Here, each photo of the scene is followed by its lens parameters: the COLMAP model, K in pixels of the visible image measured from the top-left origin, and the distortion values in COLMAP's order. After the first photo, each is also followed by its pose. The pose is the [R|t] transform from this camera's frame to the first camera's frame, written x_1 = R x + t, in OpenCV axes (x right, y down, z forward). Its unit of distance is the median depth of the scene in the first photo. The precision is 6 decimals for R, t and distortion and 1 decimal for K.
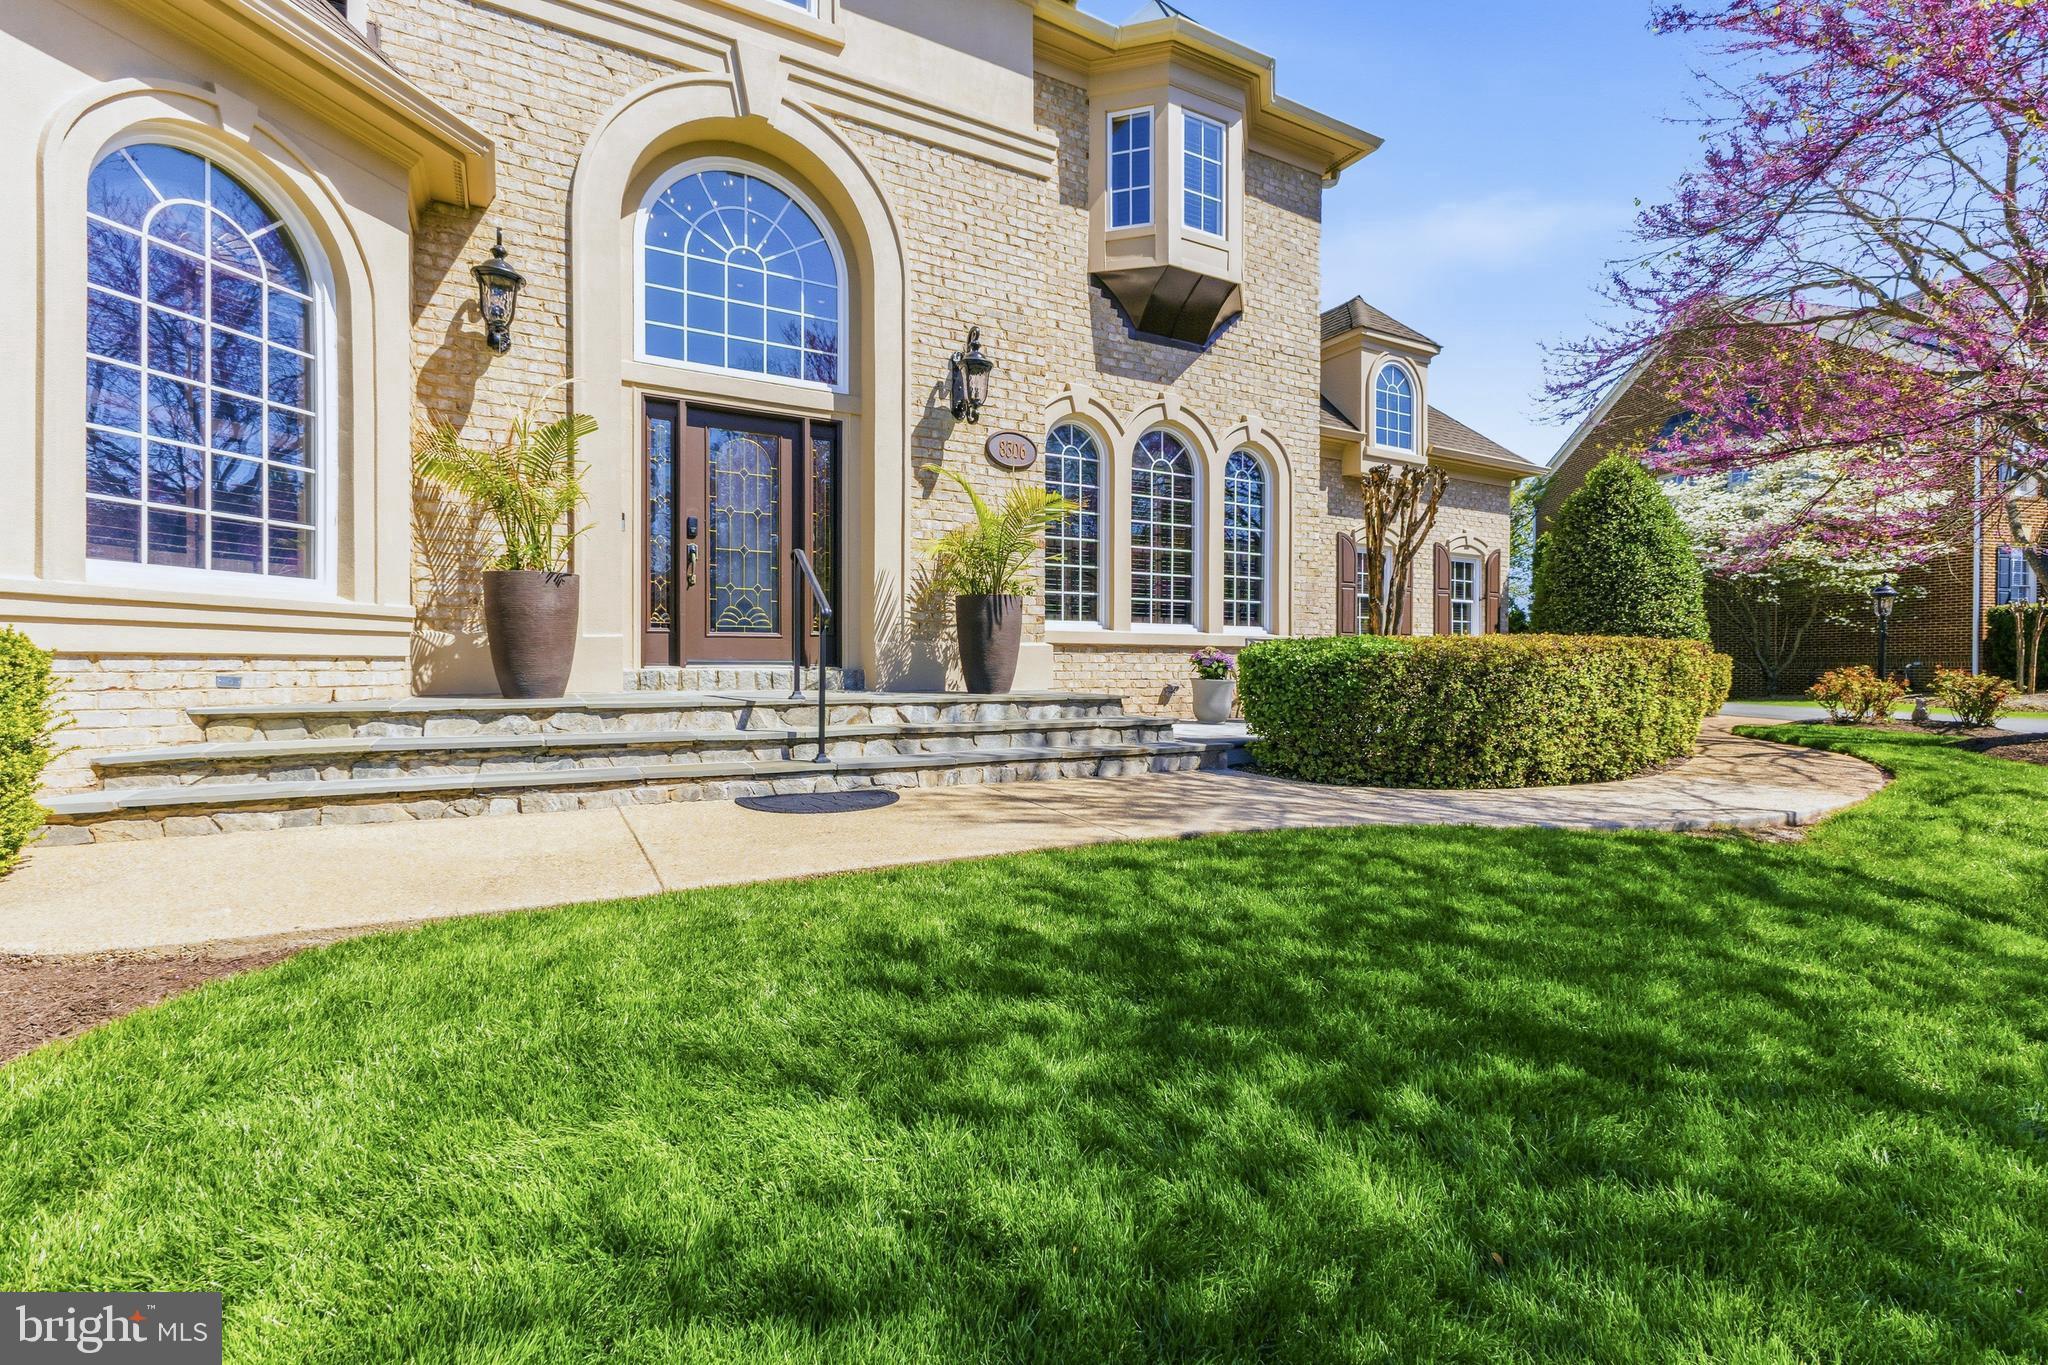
lens RADIAL K [[925.9, 0, 1024.0], [0, 925.9, 682.5], [0, 0, 1]] dist [0.019191, -0.000578]
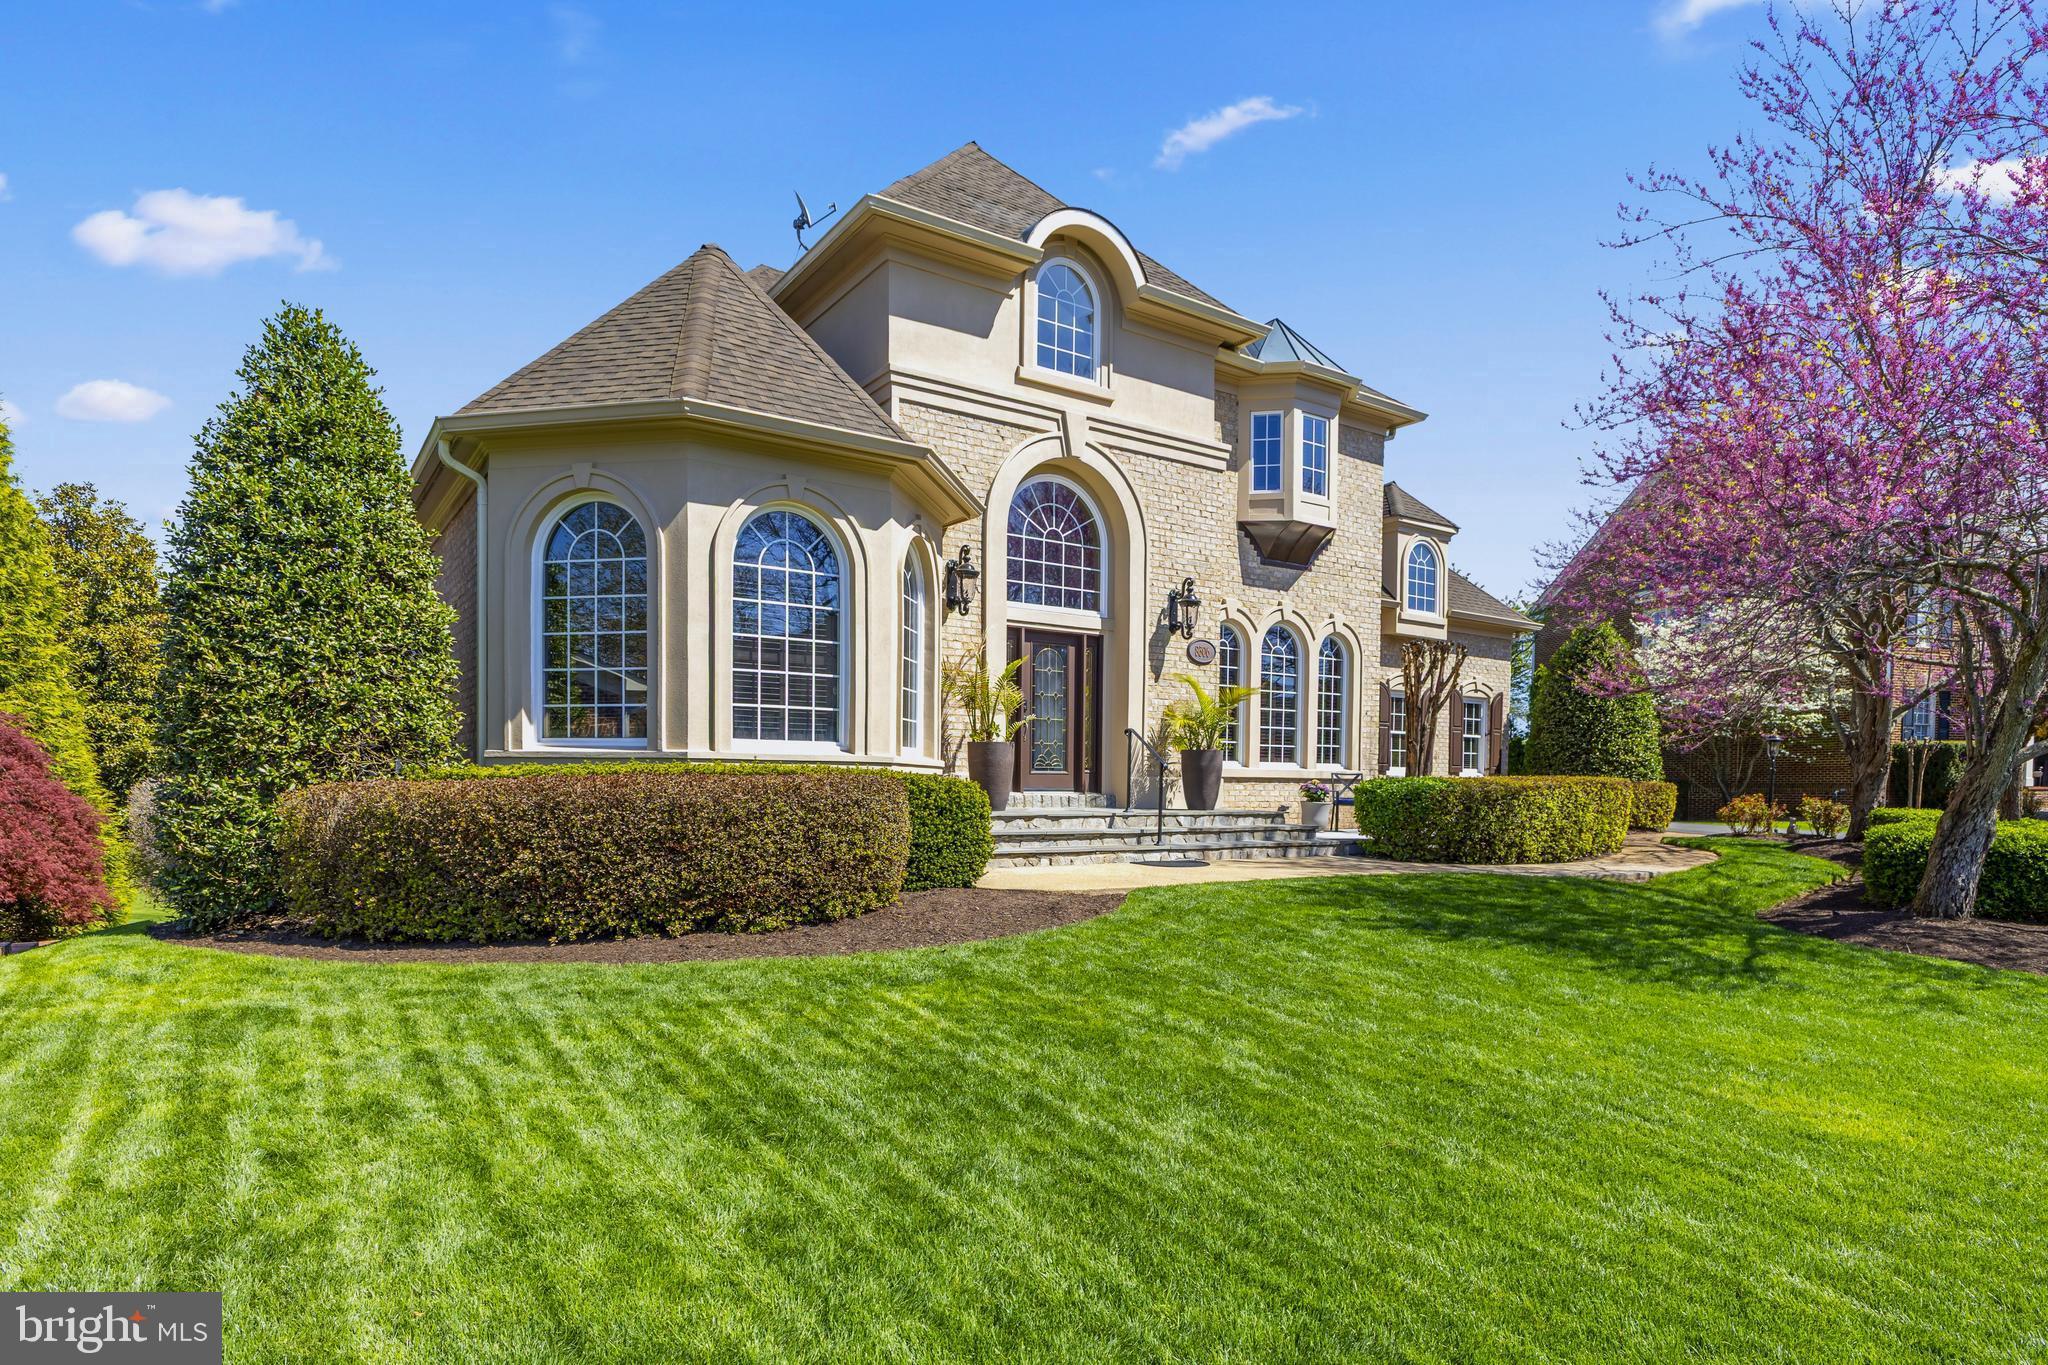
lens RADIAL K [[1169.8, 0, 1025.5], [0, 1169.8, 842.0], [0, 0, 1]] dist [-0.002549, -0.000305]
pose [[0.995850, 0.002810, 0.090961, -0.462604], [-0.005941, 0.999398, 0.034179, -0.000184], [-0.090811, -0.034577, 0.995268, -0.877613]]
